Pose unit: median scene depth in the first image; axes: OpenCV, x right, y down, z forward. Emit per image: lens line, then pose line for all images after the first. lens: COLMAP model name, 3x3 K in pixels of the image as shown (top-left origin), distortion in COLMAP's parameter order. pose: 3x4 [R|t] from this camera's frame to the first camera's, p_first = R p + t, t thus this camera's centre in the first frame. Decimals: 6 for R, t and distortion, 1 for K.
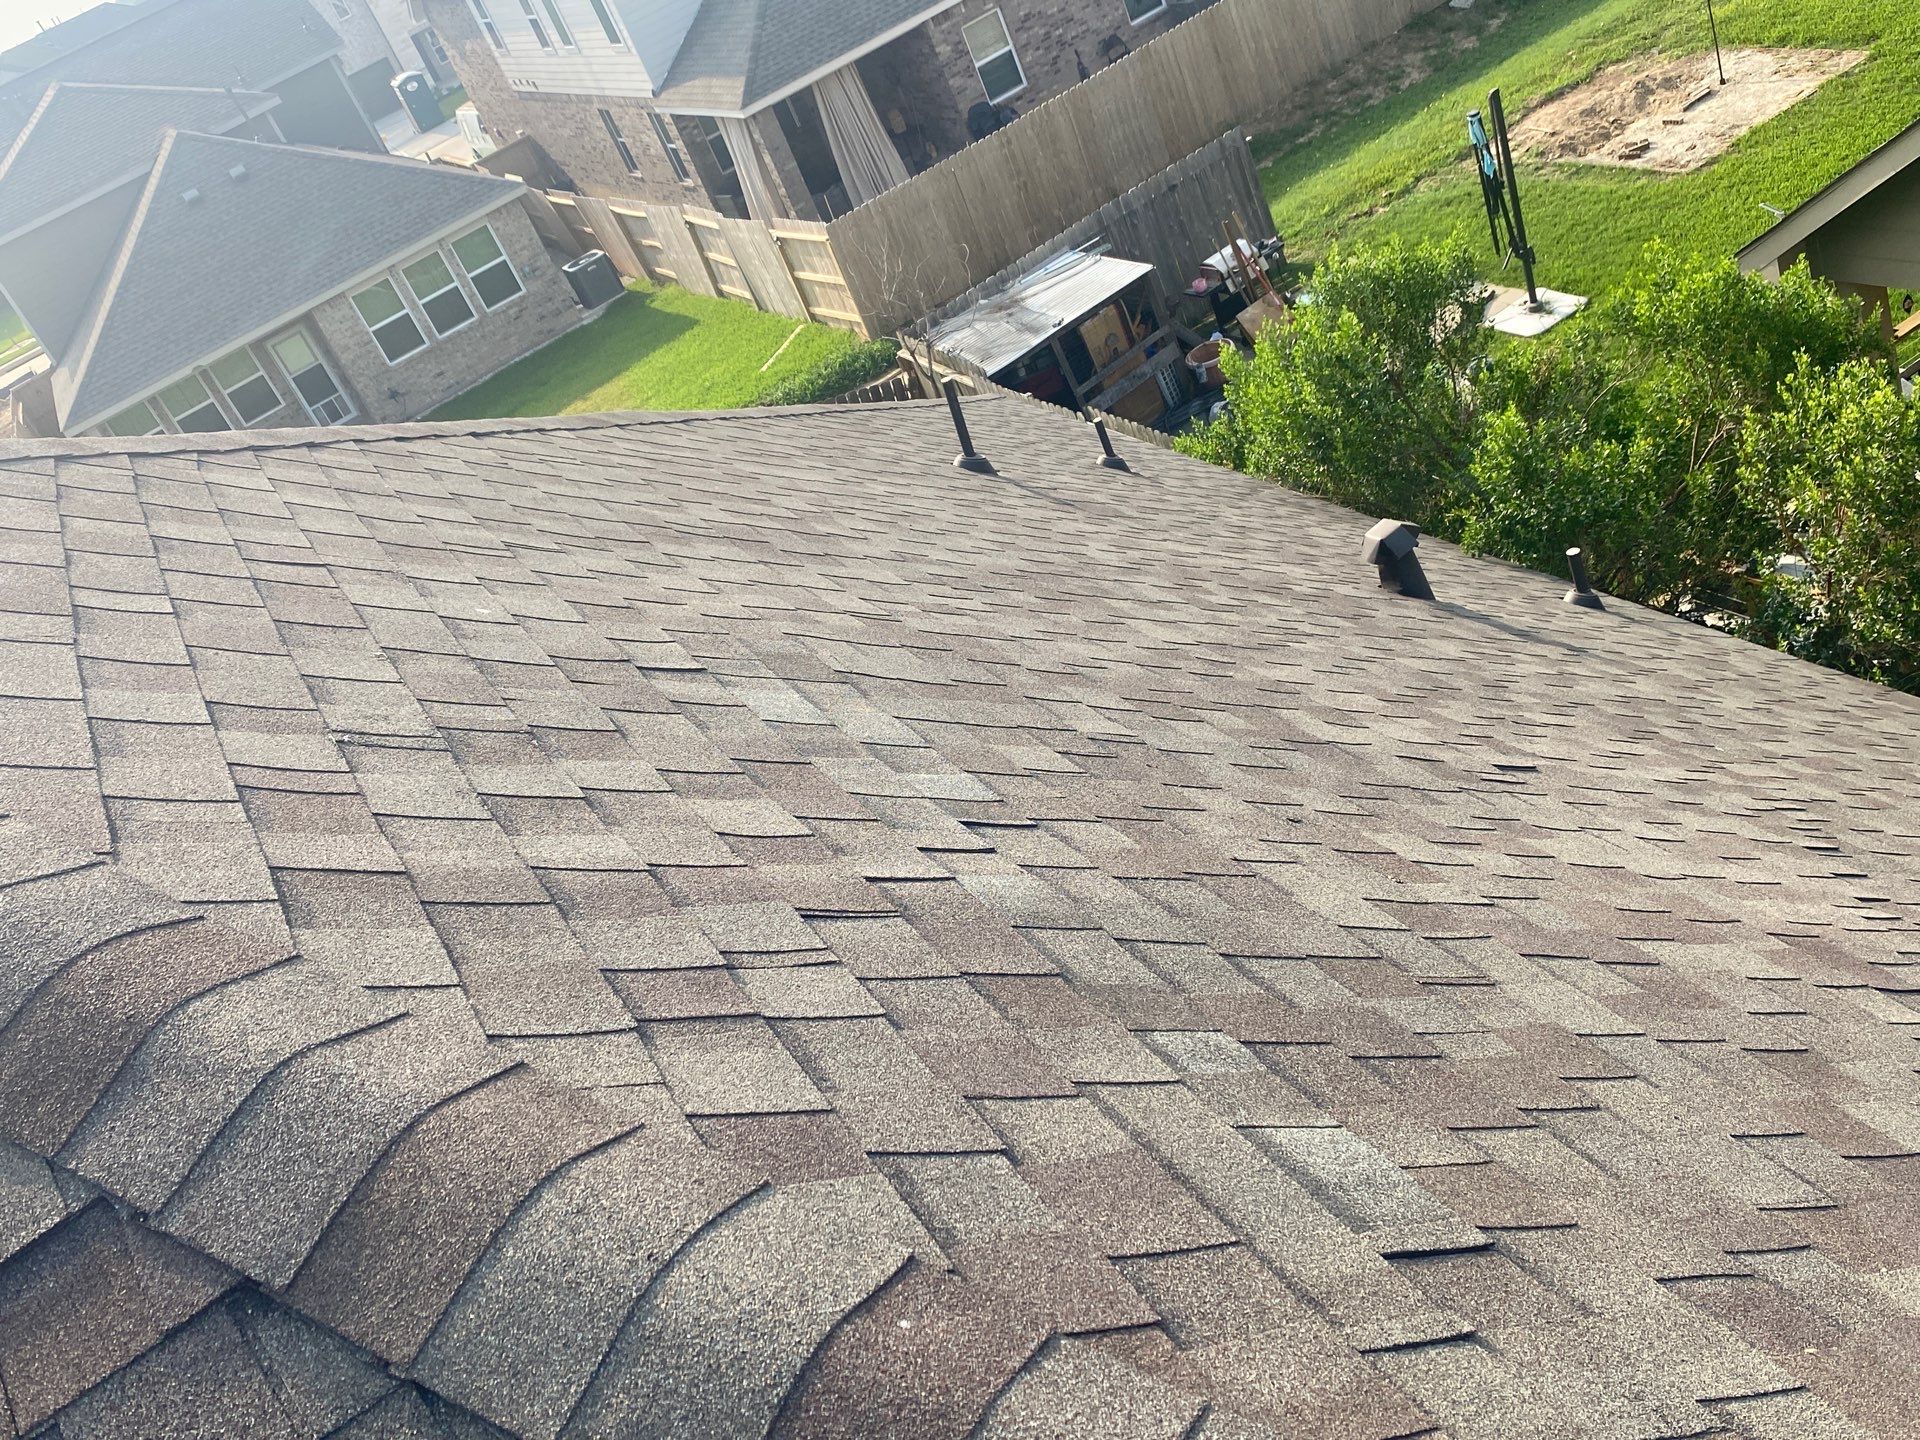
lens RADIAL K [[1805.5, 0, 957.6], [0, 1805.5, 726.8], [0, 0, 1]] dist [0.120369, -0.283278]
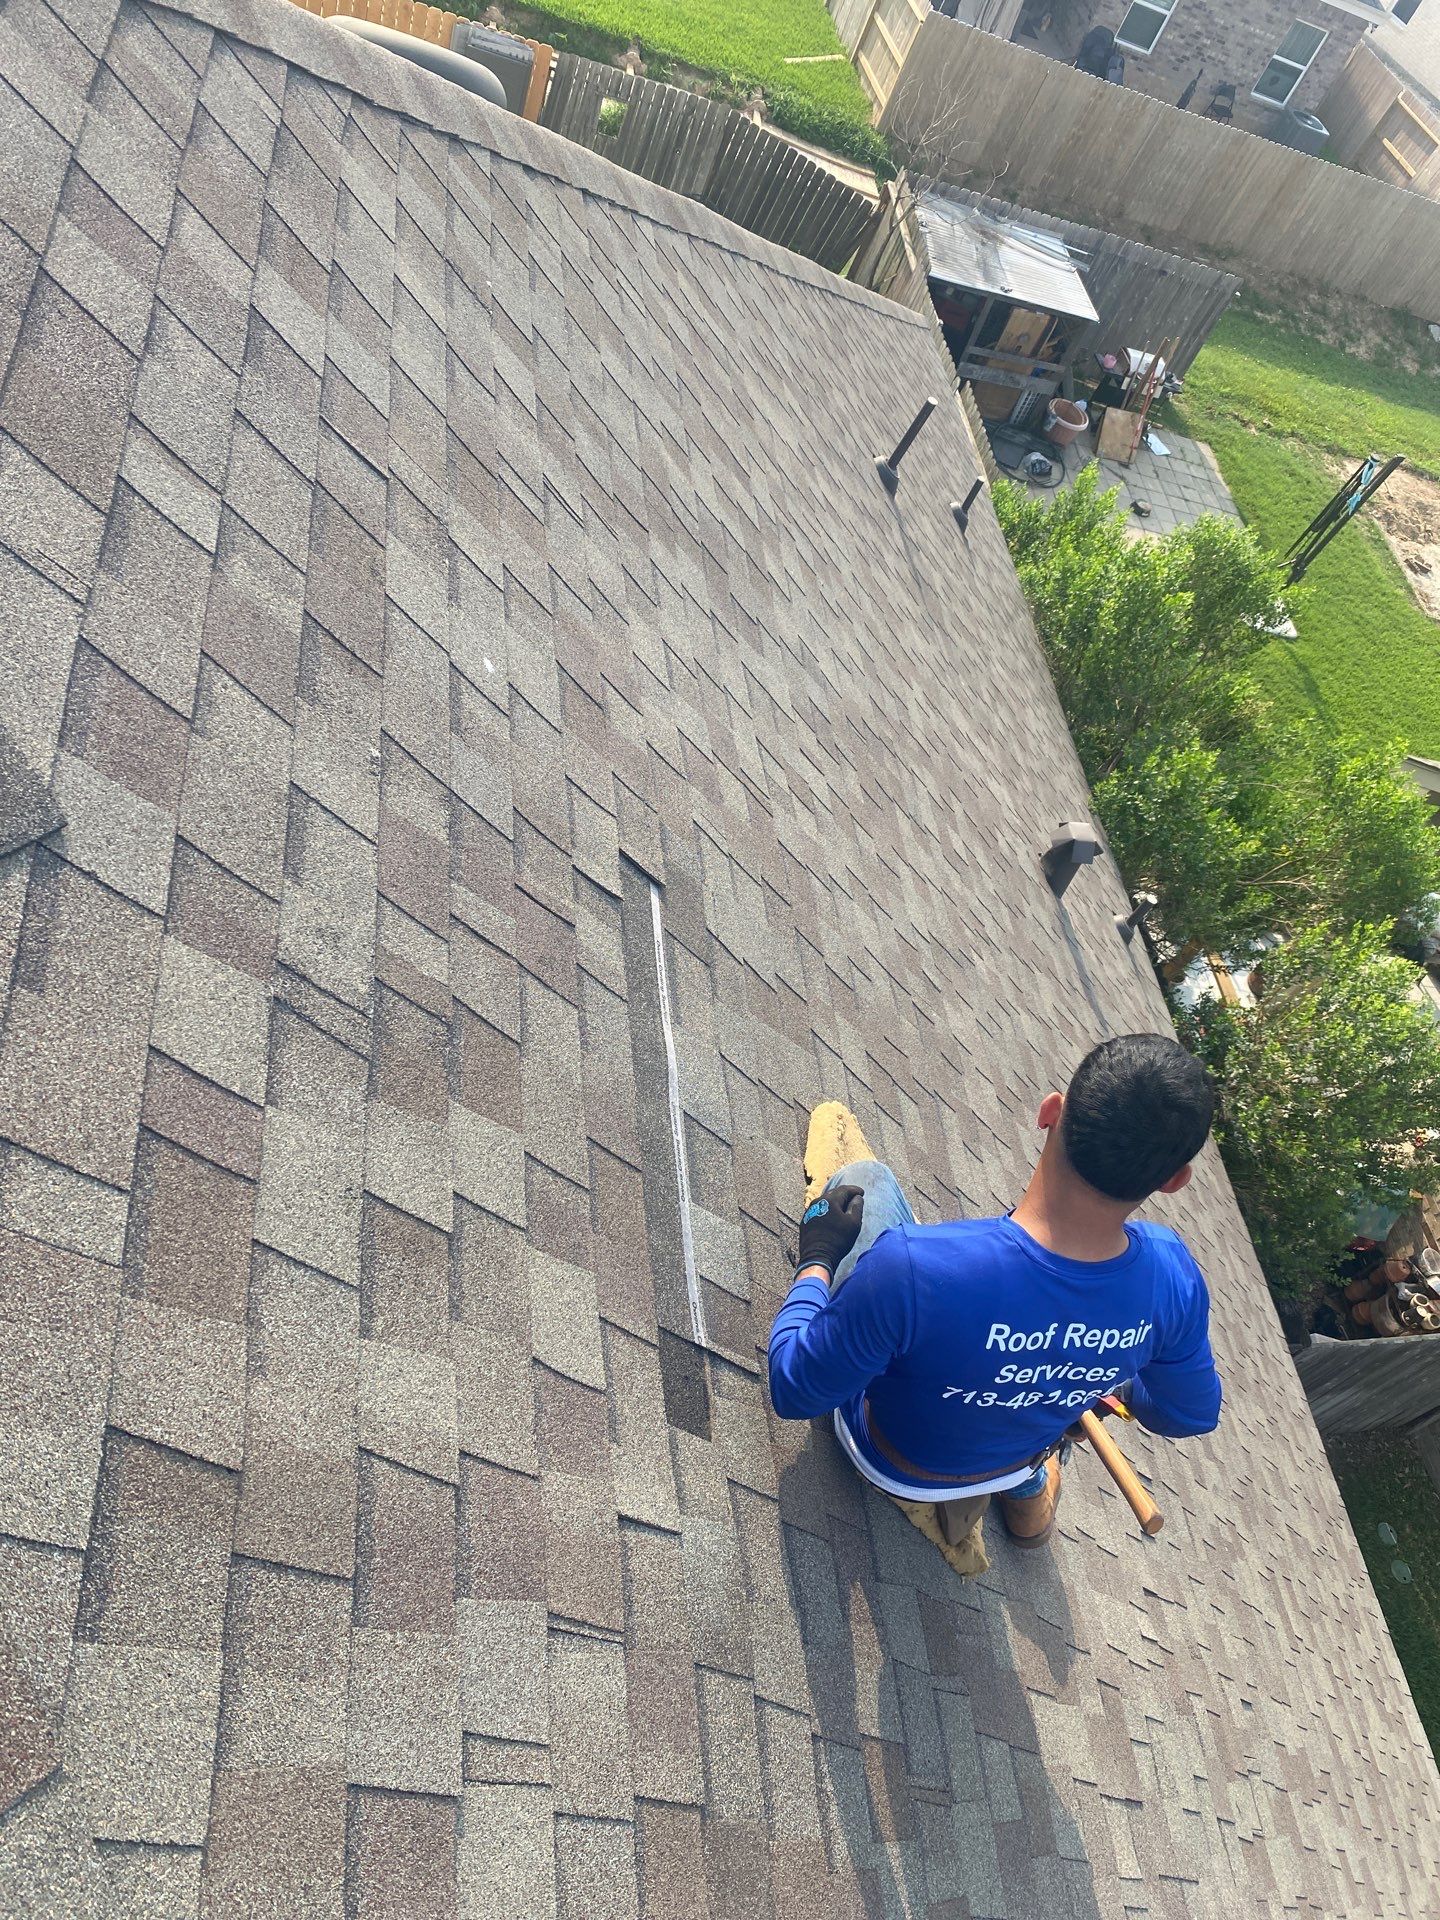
lens RADIAL K [[1458.7, 0, 727.9], [0, 1458.7, 937.8], [0, 0, 1]] dist [0.012793, -0.008329]
pose [[0.680452, 0.673162, 0.289546, -0.069219], [-0.731496, 0.647466, 0.213777, -0.049790], [-0.043565, -0.357267, 0.932986, 0.068632]]
